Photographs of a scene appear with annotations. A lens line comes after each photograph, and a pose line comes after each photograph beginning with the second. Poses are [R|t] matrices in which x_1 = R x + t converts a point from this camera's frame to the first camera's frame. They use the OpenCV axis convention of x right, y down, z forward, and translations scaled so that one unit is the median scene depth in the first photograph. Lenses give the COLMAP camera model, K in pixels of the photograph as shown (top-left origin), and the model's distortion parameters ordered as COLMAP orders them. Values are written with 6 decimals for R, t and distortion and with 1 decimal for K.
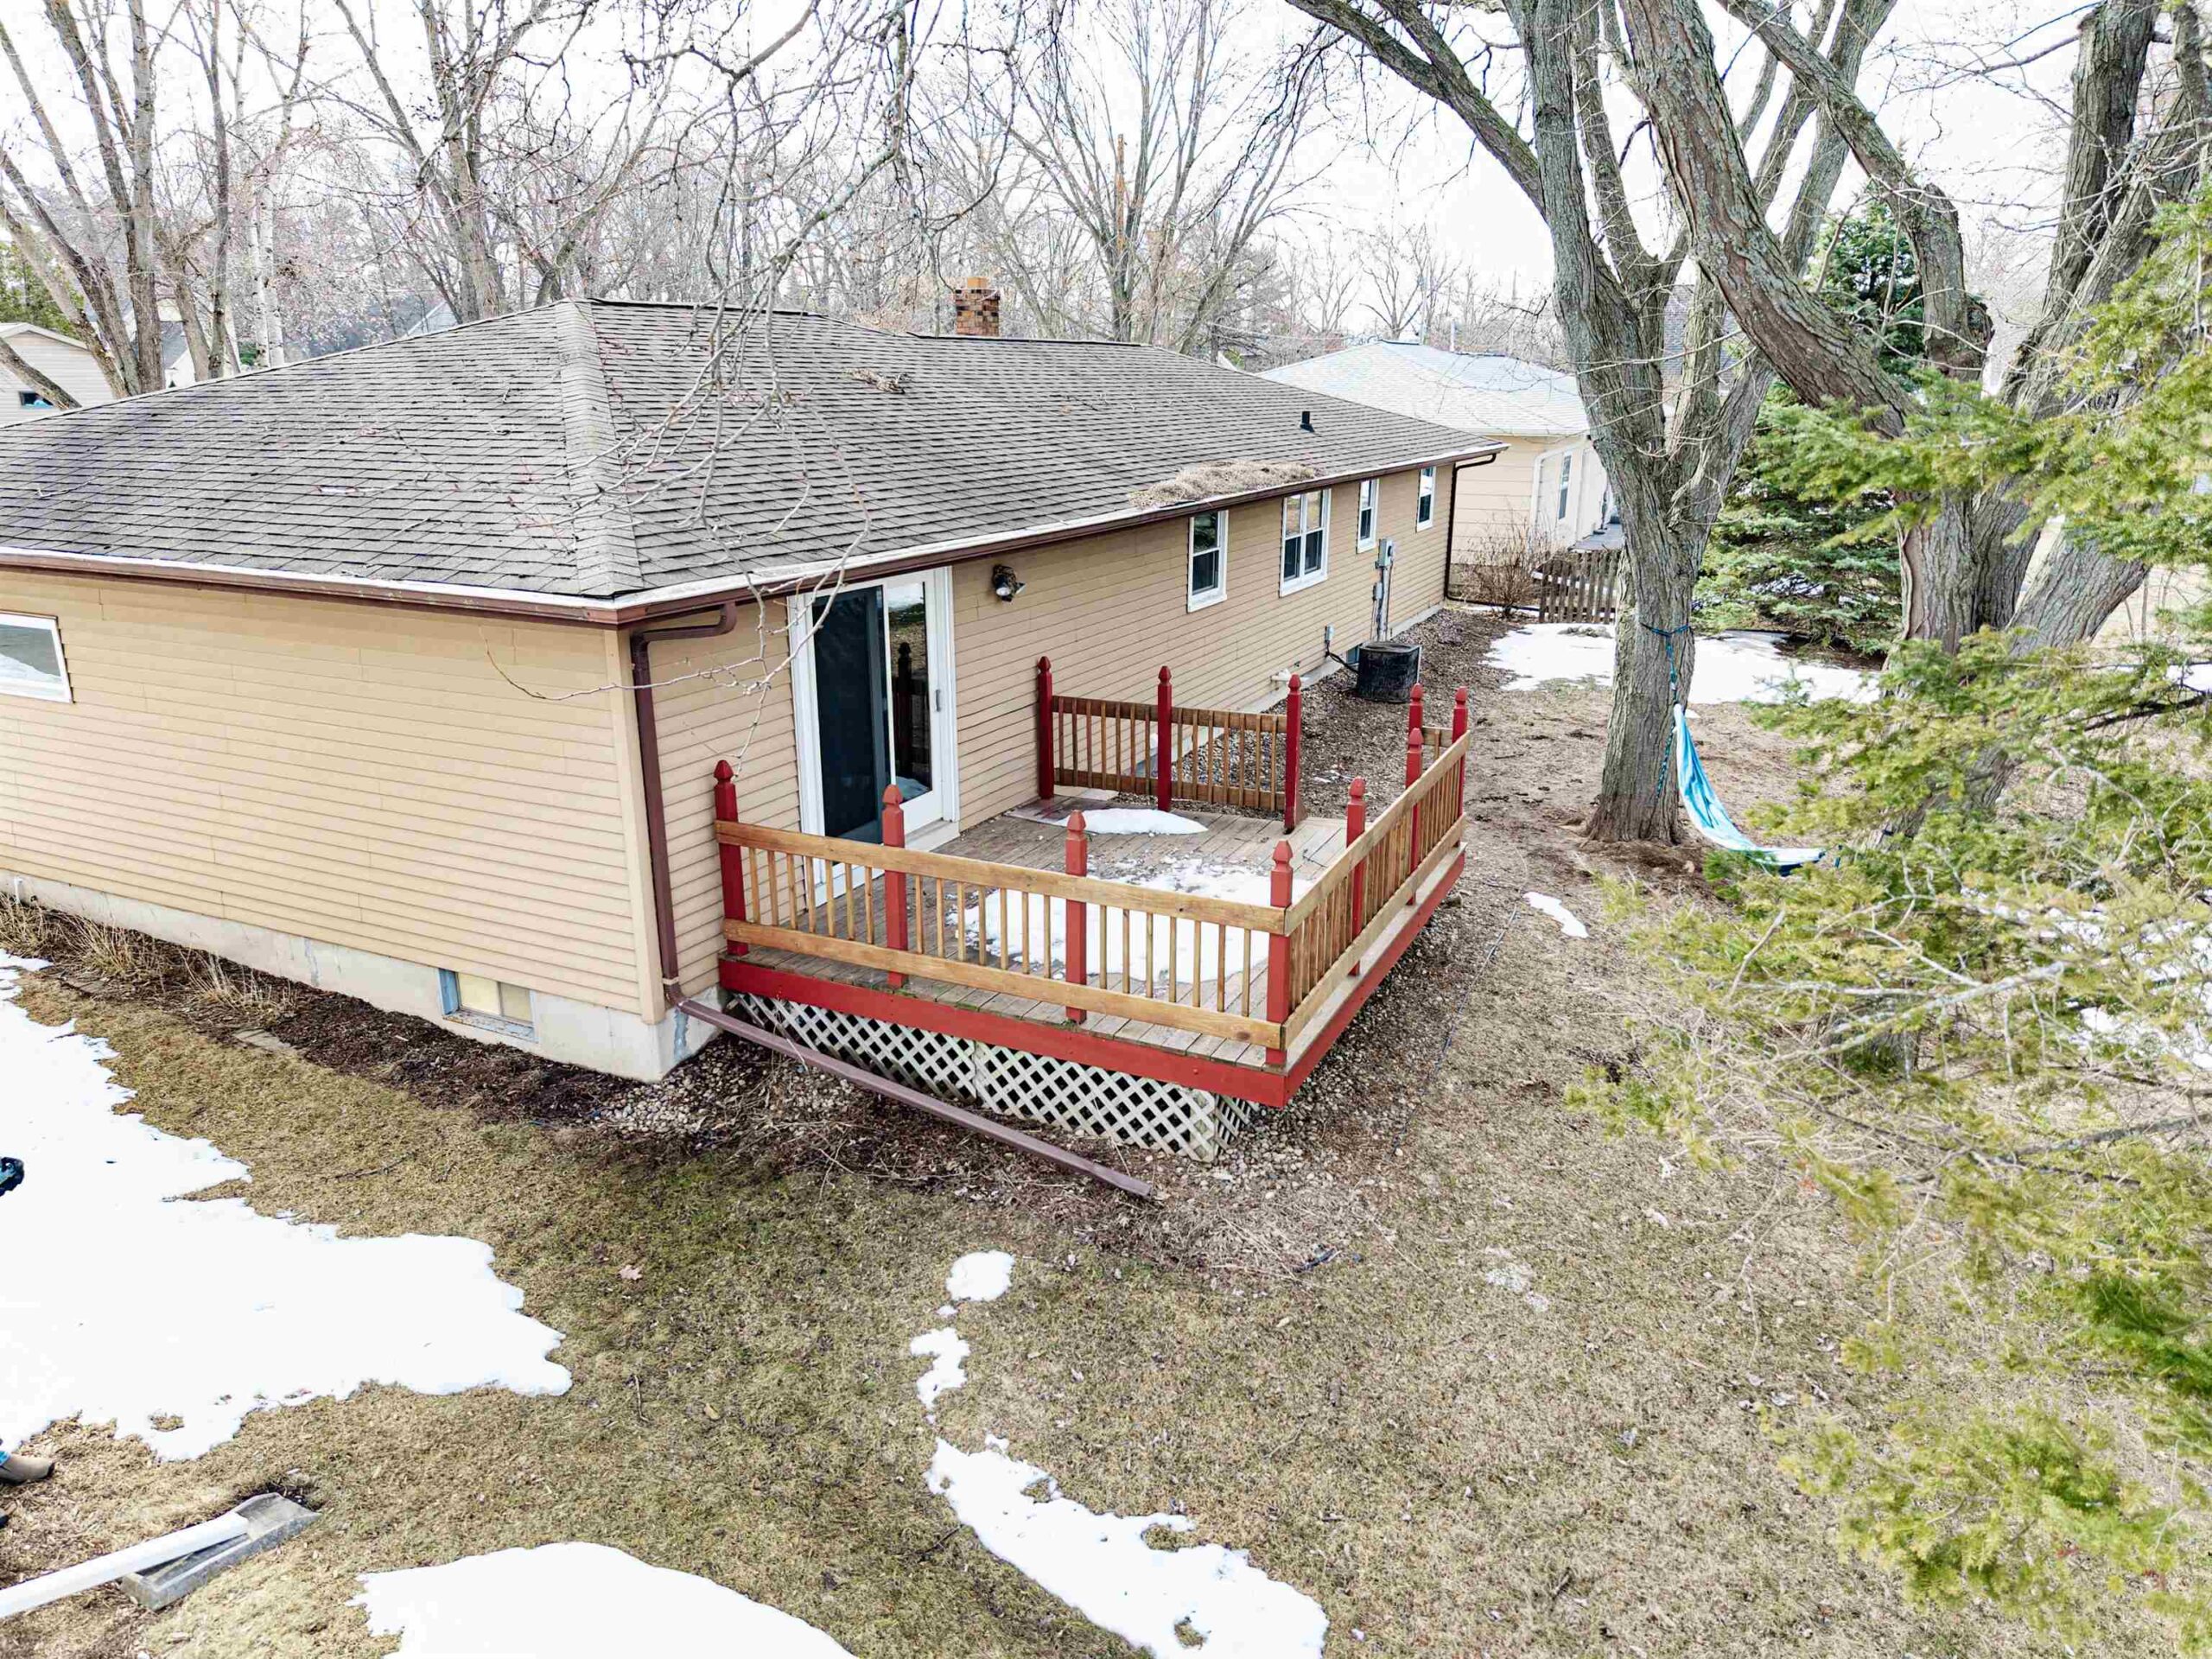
lens RADIAL K [[1502.4, 0, 1073.4], [0, 1502.4, 758.8], [0, 0, 1]] dist [0.078907, -0.099530]
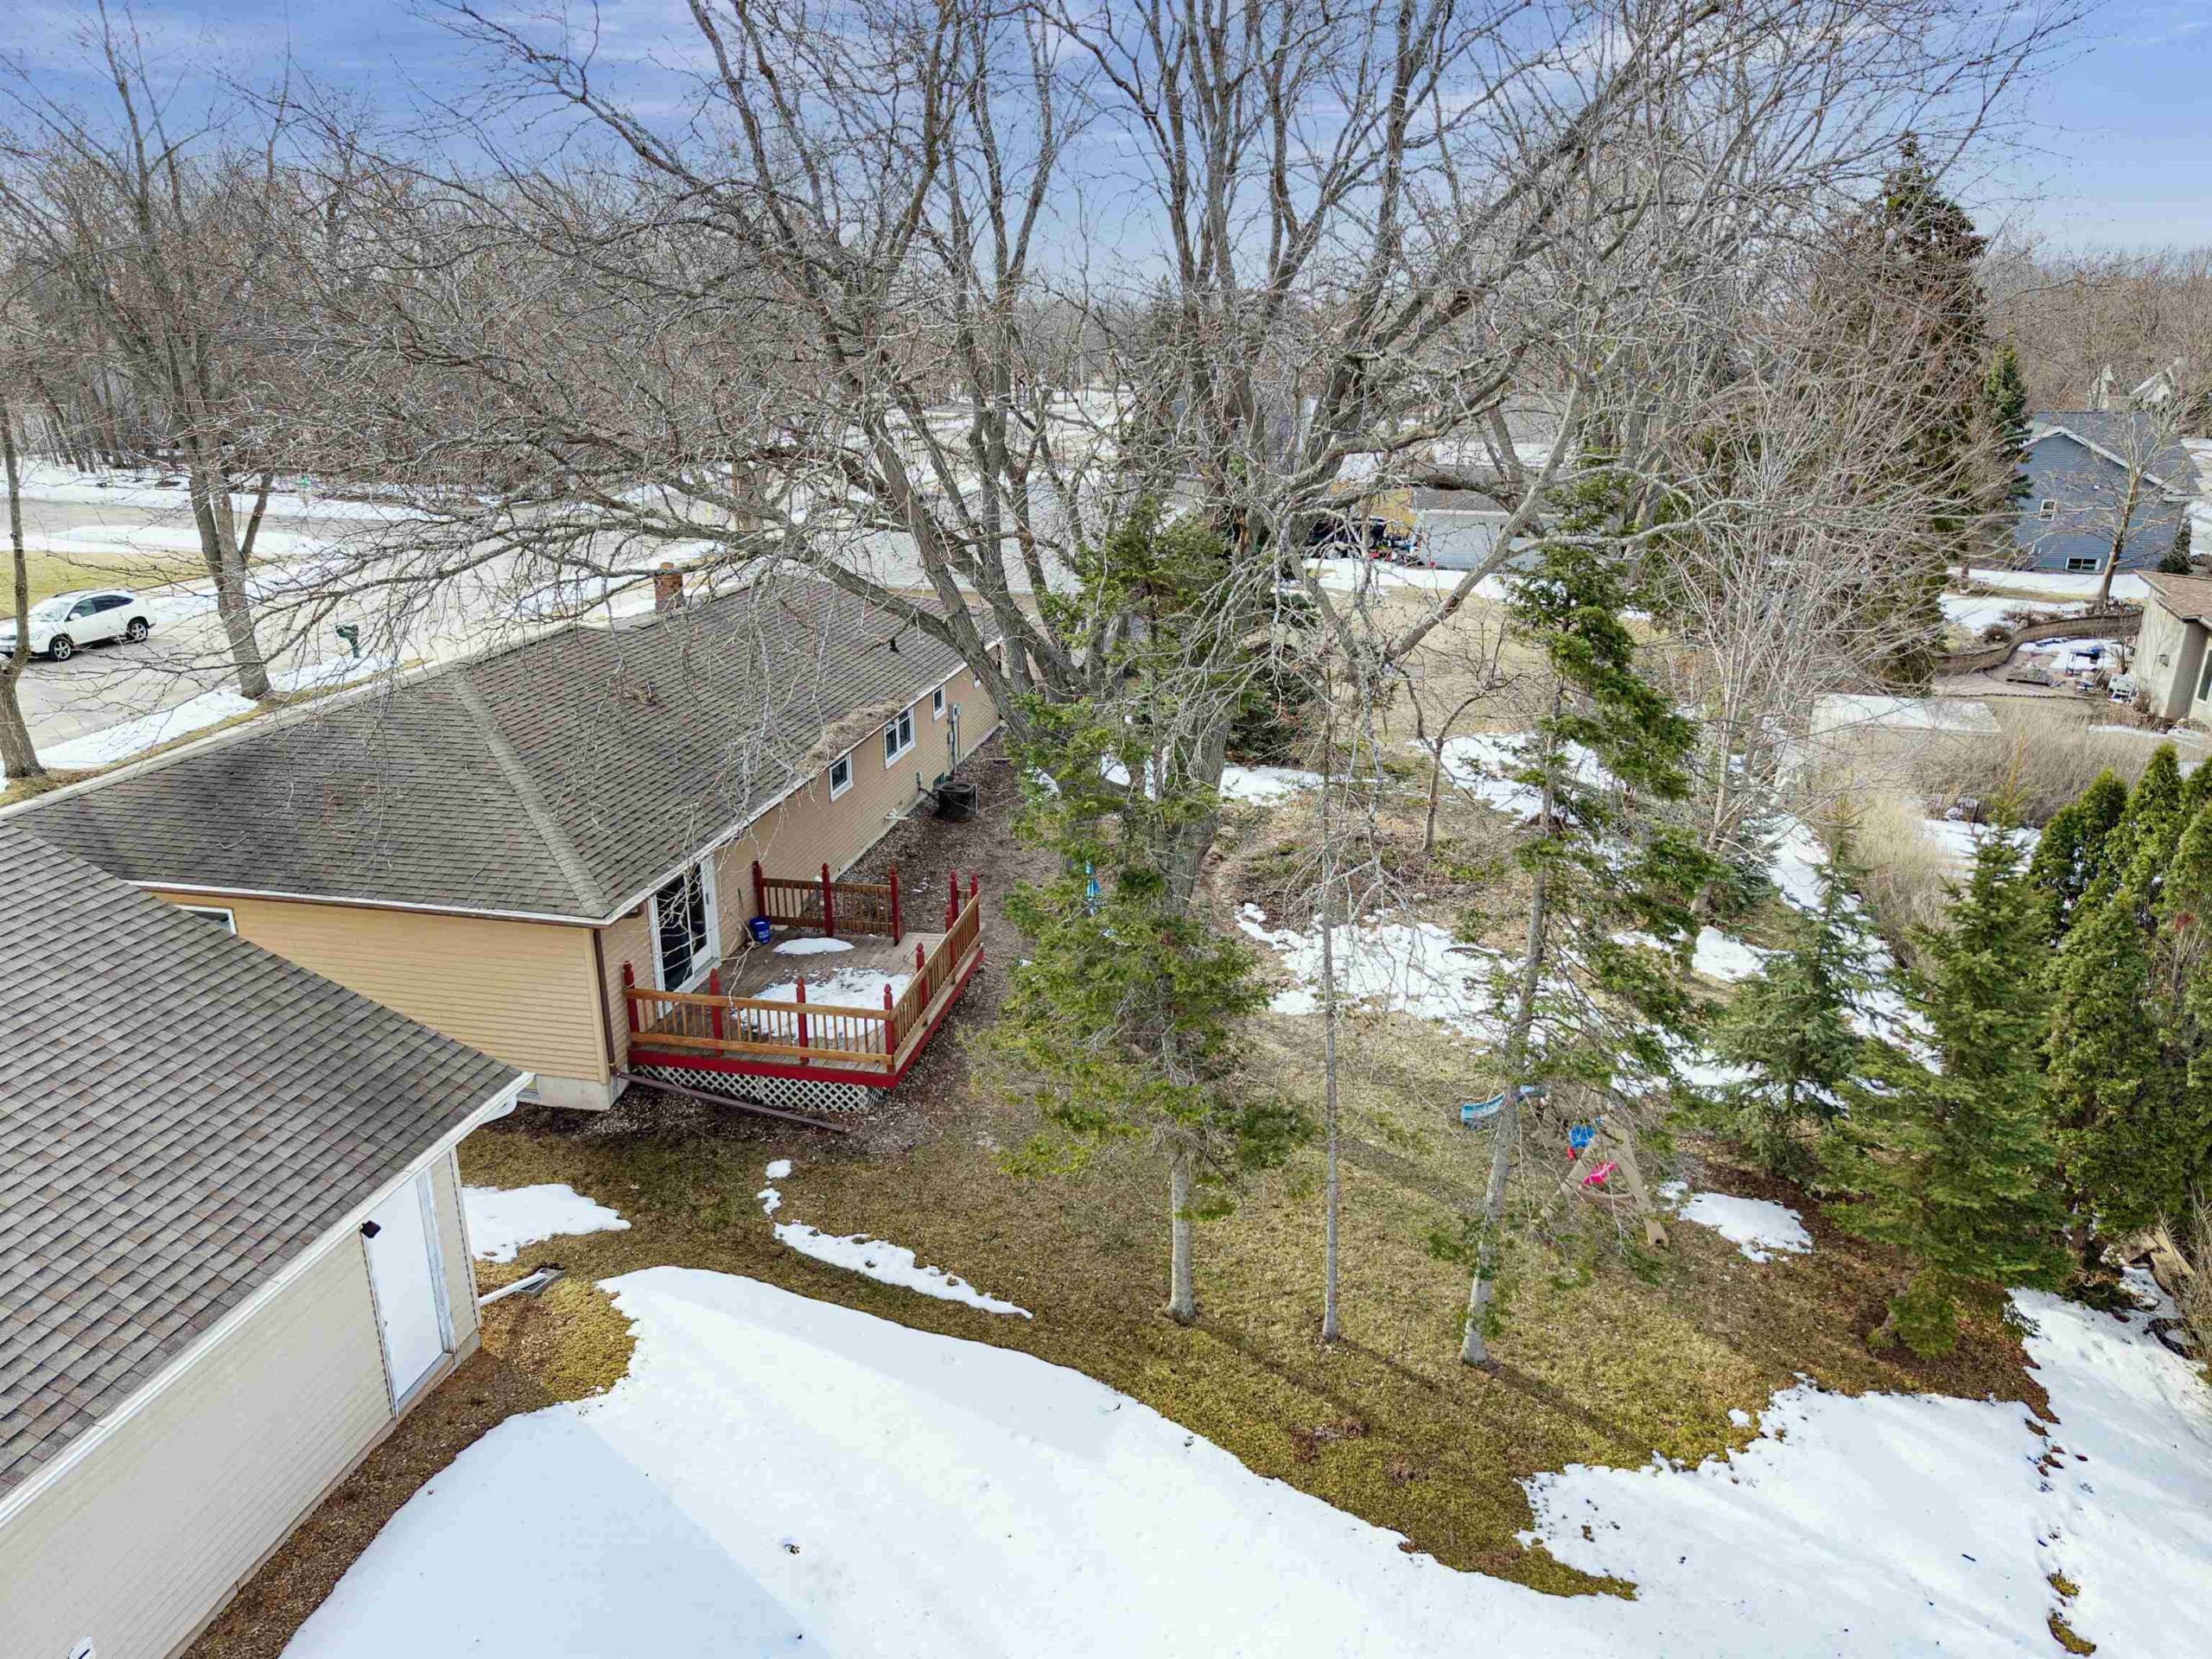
lens RADIAL K [[1488.9, 0, 1106.0], [0, 1488.9, 829.5], [0, 0, 1]] dist [0.016804, -0.015693]
pose [[0.962723, -0.078061, 0.258979, -0.113982], [0.058228, 0.994814, 0.083400, -0.336569], [-0.264146, -0.065211, 0.962276, -1.267871]]
